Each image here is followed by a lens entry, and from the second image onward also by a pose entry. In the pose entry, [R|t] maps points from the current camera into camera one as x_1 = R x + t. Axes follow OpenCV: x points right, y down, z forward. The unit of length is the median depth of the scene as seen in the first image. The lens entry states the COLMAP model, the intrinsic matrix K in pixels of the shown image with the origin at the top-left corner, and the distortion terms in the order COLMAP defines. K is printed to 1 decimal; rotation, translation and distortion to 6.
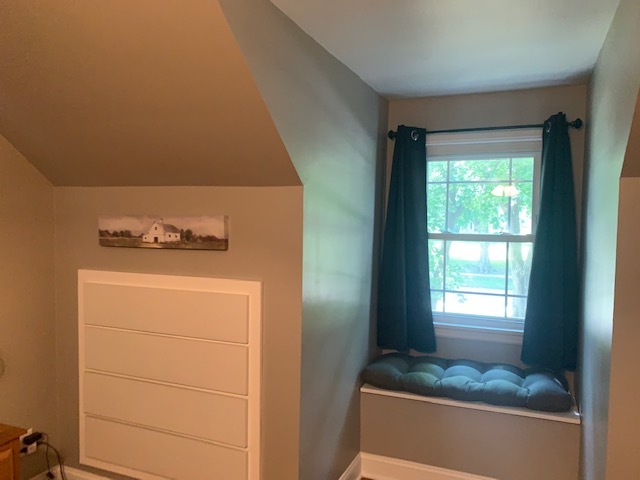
lens RADIAL K [[492.5, 0, 317.2], [0, 492.5, 240.5], [0, 0, 1]] dist [0.027669, -0.046442]
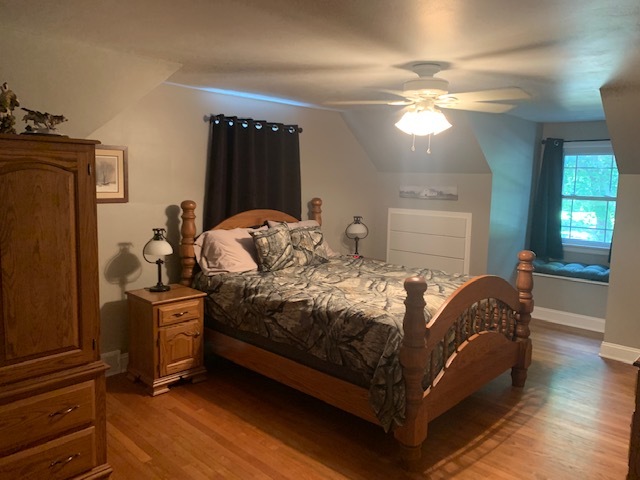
lens RADIAL K [[492.5, 0, 321.0], [0, 492.5, 234.6], [0, 0, 1]] dist [0.027669, -0.046442]
pose [[0.938604, 0.047795, -0.341670, 0.018709], [-0.025849, 0.997316, 0.068501, 0.034954], [0.344027, -0.055463, 0.937320, -1.298352]]
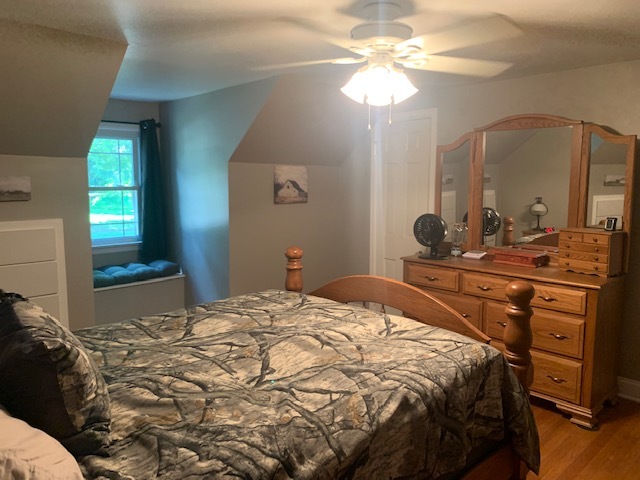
lens RADIAL K [[492.5, 0, 317.3], [0, 492.5, 237.9], [0, 0, 1]] dist [0.027669, -0.046442]
pose [[0.403296, -0.120050, 0.907161, -1.018326], [0.047129, 0.992766, 0.110427, 0.007917], [-0.913855, -0.001781, 0.406036, -0.317093]]
